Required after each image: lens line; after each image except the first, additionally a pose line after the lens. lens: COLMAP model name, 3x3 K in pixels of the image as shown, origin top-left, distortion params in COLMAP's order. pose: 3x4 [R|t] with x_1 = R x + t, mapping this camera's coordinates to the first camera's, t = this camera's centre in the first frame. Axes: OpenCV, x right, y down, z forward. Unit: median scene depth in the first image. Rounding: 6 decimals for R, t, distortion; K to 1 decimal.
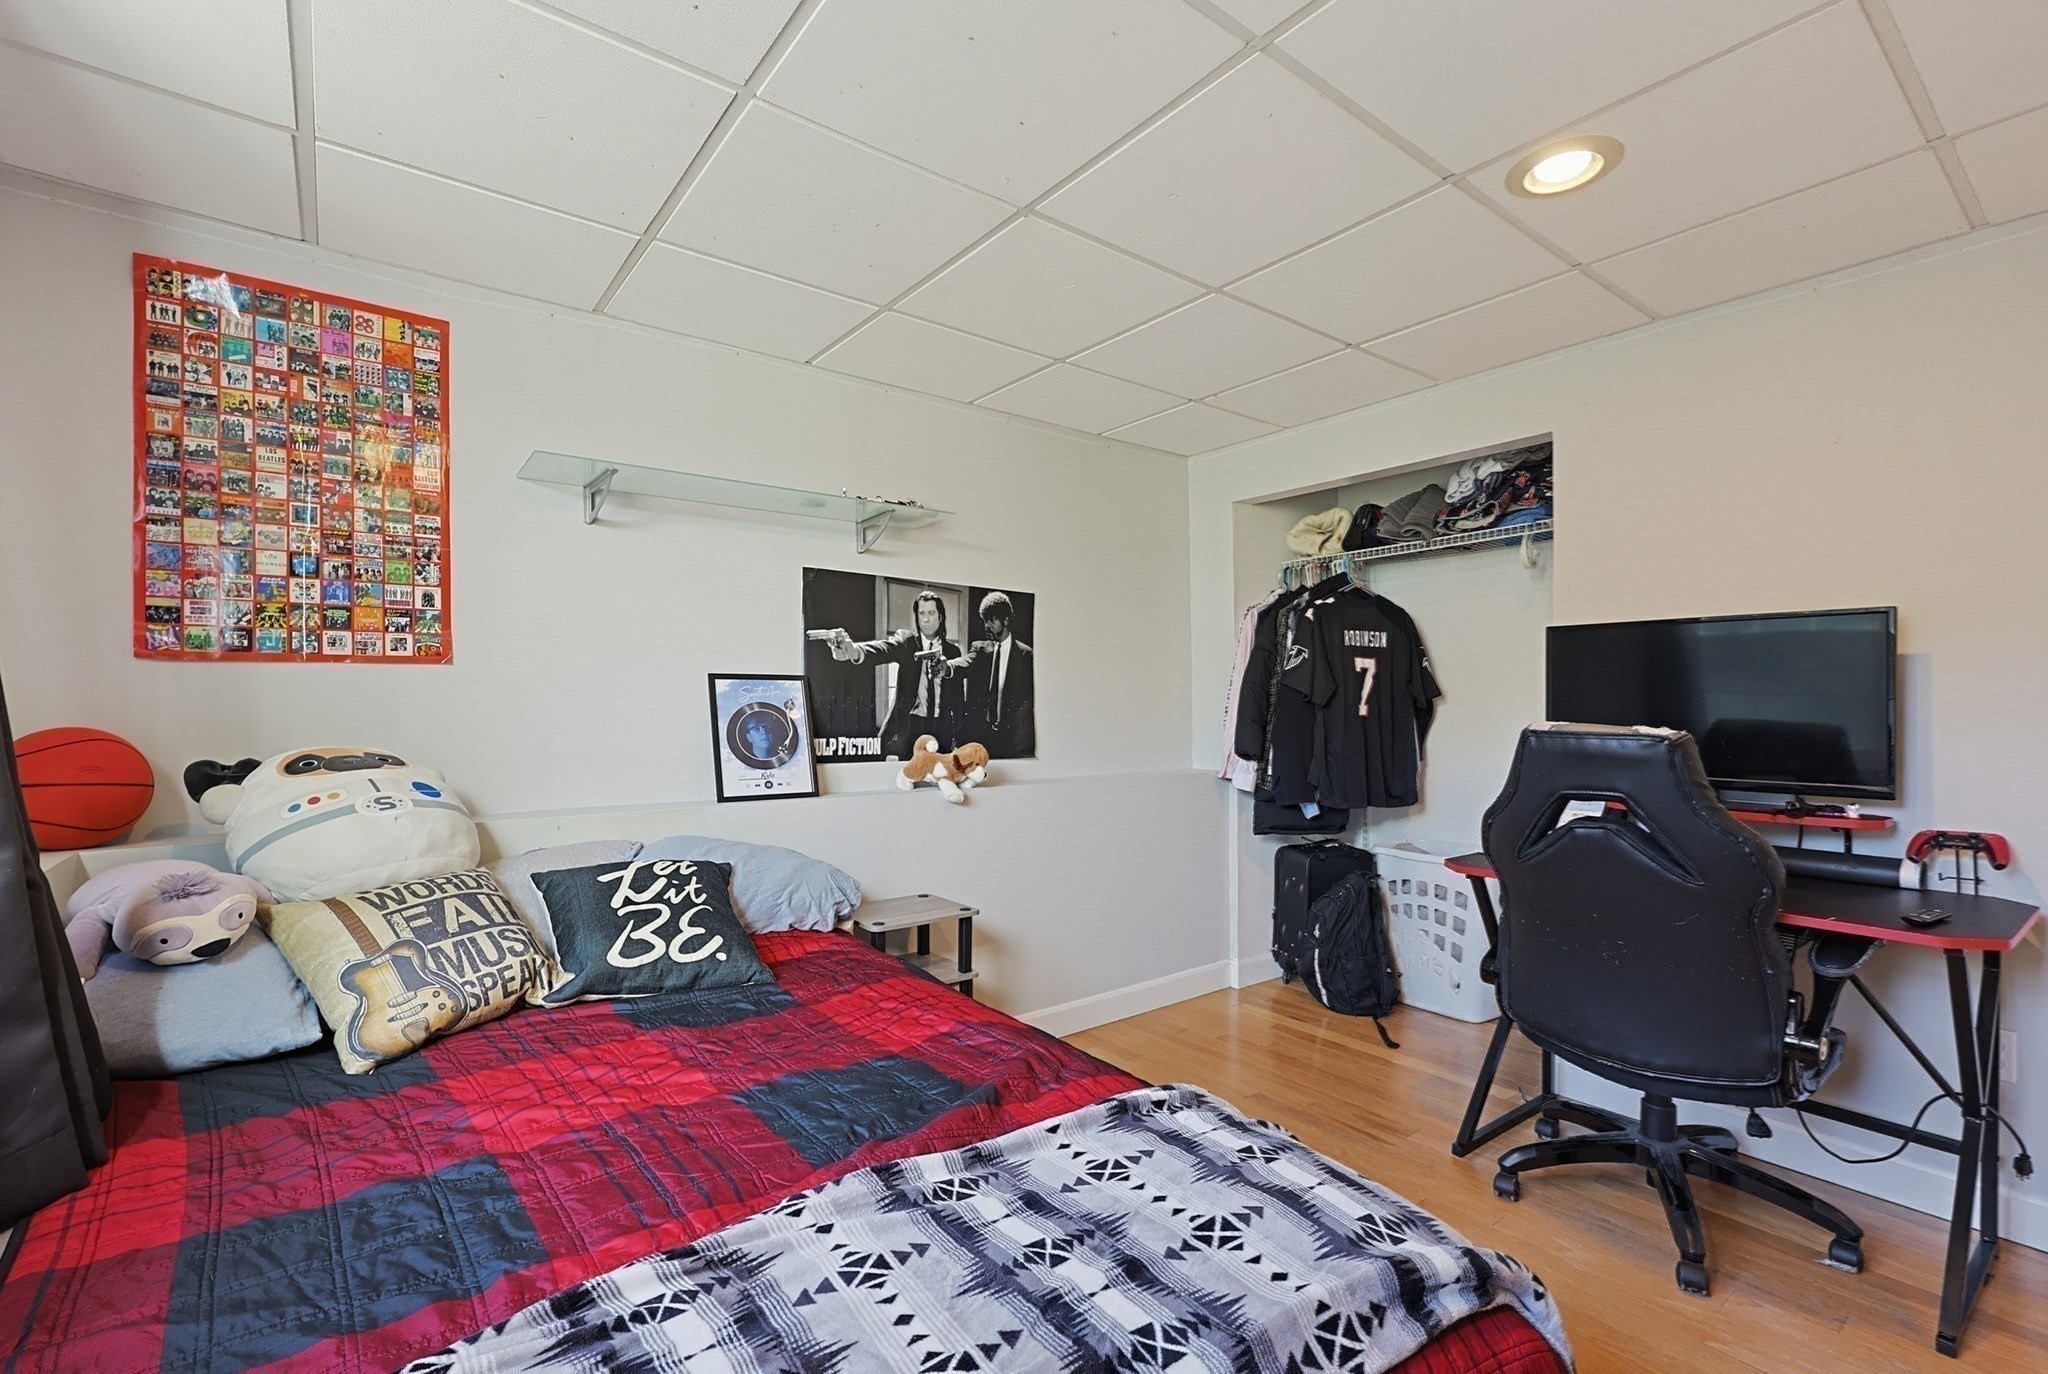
lens RADIAL K [[892.2, 0, 1022.7], [0, 892.2, 694.8], [0, 0, 1]] dist [-0.003884, 0.001046]
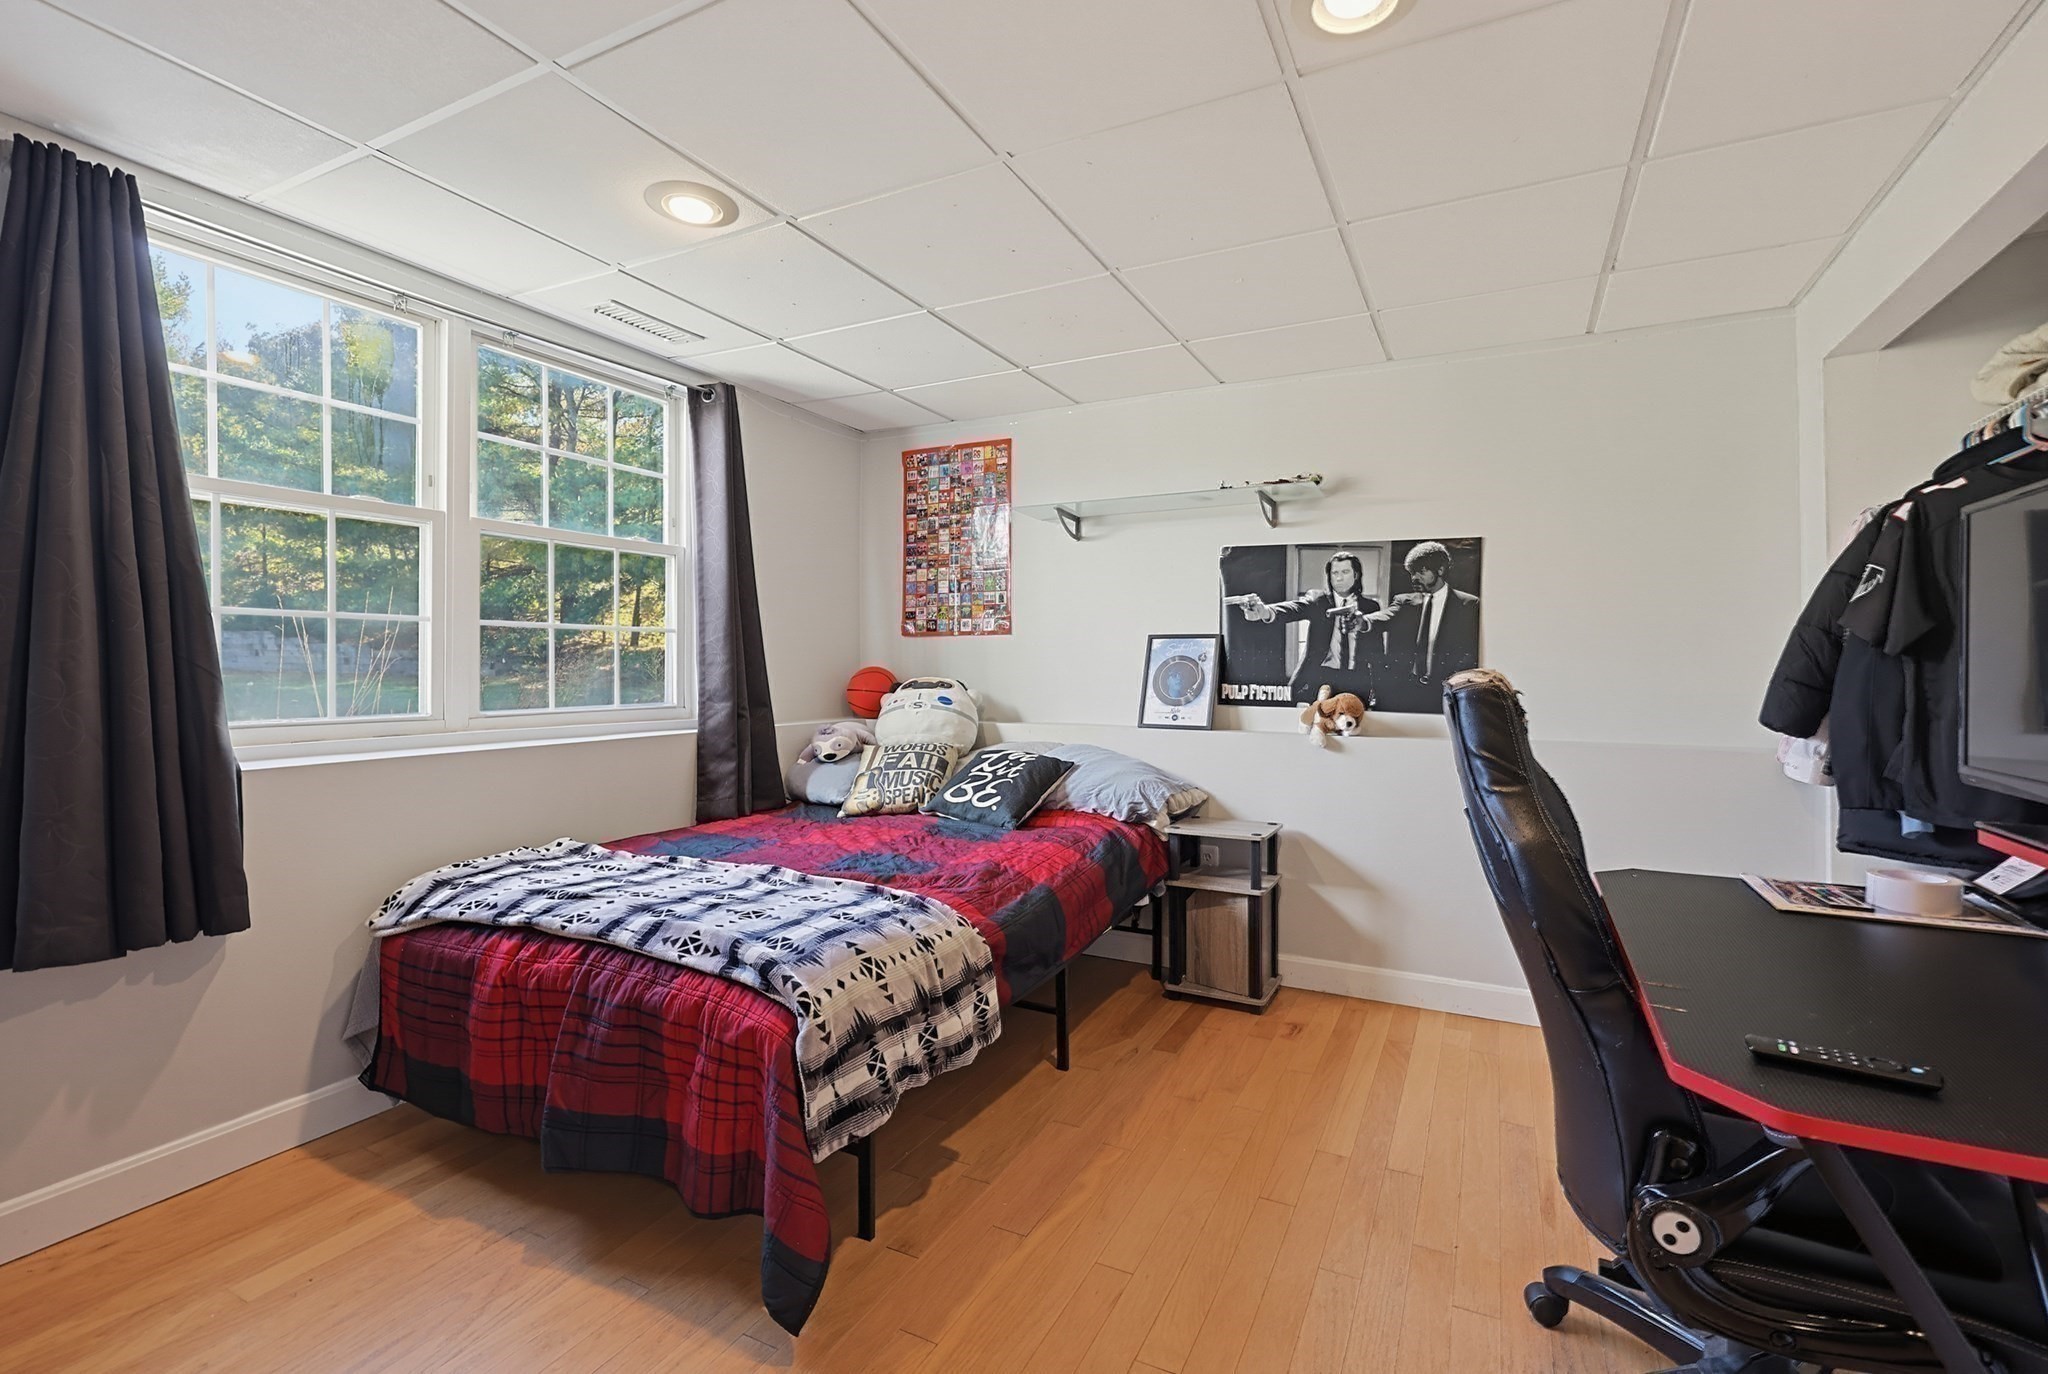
lens RADIAL K [[892.2, 0, 1074.6], [0, 892.2, 666.3], [0, 0, 1]] dist [-0.003884, 0.001046]
pose [[0.457100, 0.004843, -0.889402, 0.753006], [0.006746, 0.999938, 0.008912, 0.010568], [0.889390, -0.010073, 0.457039, 0.237926]]
